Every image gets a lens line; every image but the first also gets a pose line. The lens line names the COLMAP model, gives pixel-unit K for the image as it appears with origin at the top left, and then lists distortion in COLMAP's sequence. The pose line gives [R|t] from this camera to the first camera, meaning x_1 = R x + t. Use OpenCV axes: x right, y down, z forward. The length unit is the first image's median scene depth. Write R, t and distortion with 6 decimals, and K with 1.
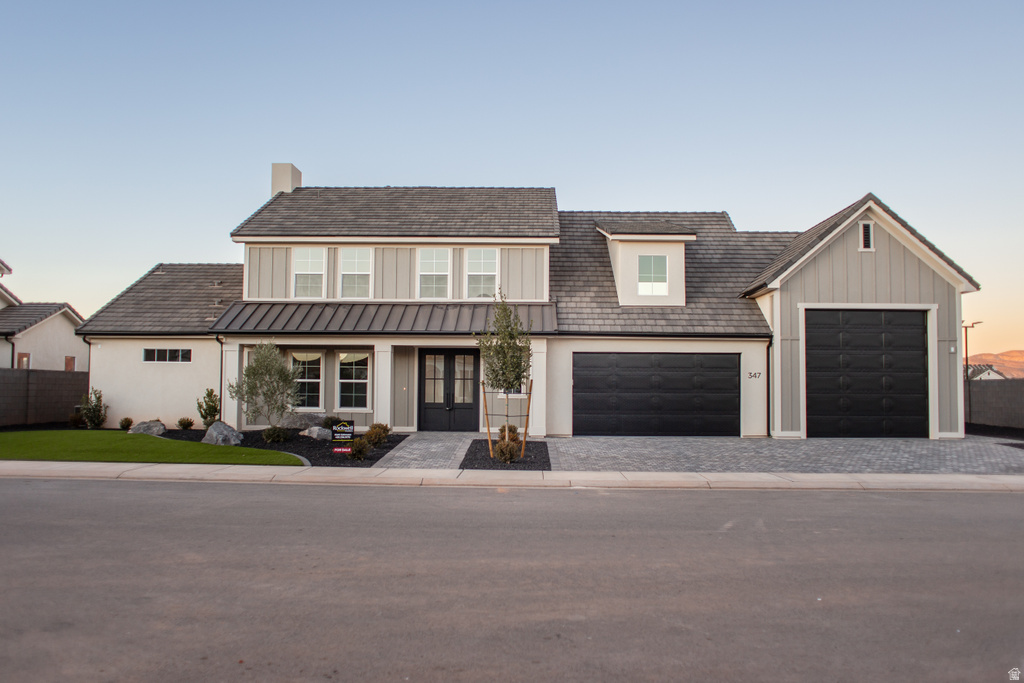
lens RADIAL K [[767.0, 0, 509.4], [0, 767.0, 358.6], [0, 0, 1]] dist [-0.038538, 0.003532]
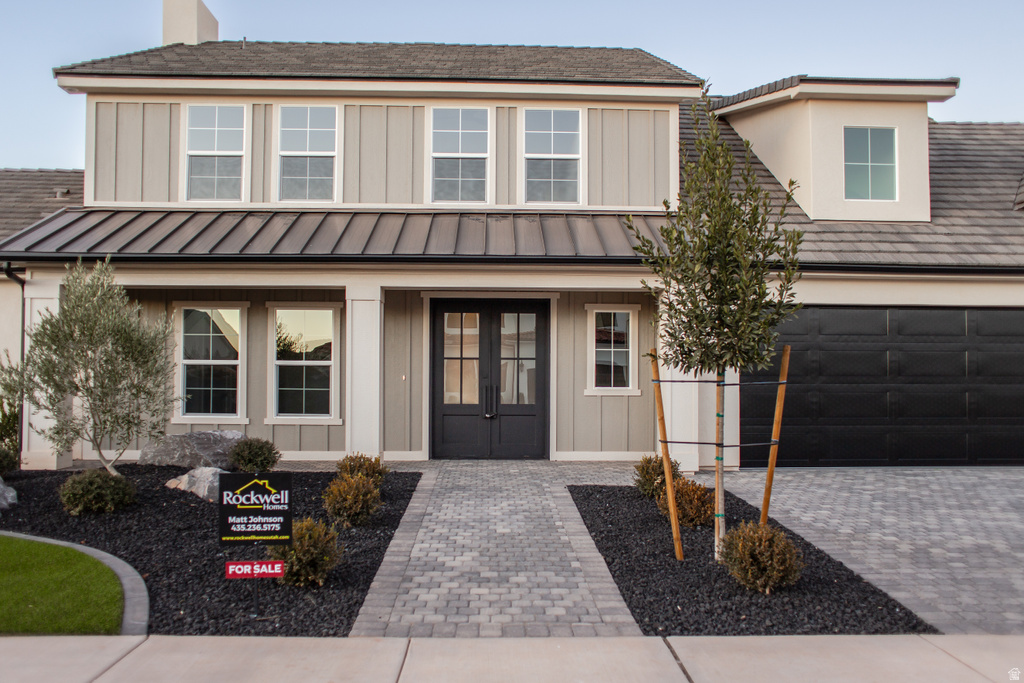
lens RADIAL K [[815.9, 0, 531.7], [0, 815.9, 366.3], [0, 0, 1]] dist [-0.038367, 0.006712]
pose [[0.998130, -0.003002, 0.061060, -0.084635], [0.001727, 0.999780, 0.020921, 0.020579], [-0.061110, -0.020777, 0.997915, 0.448069]]
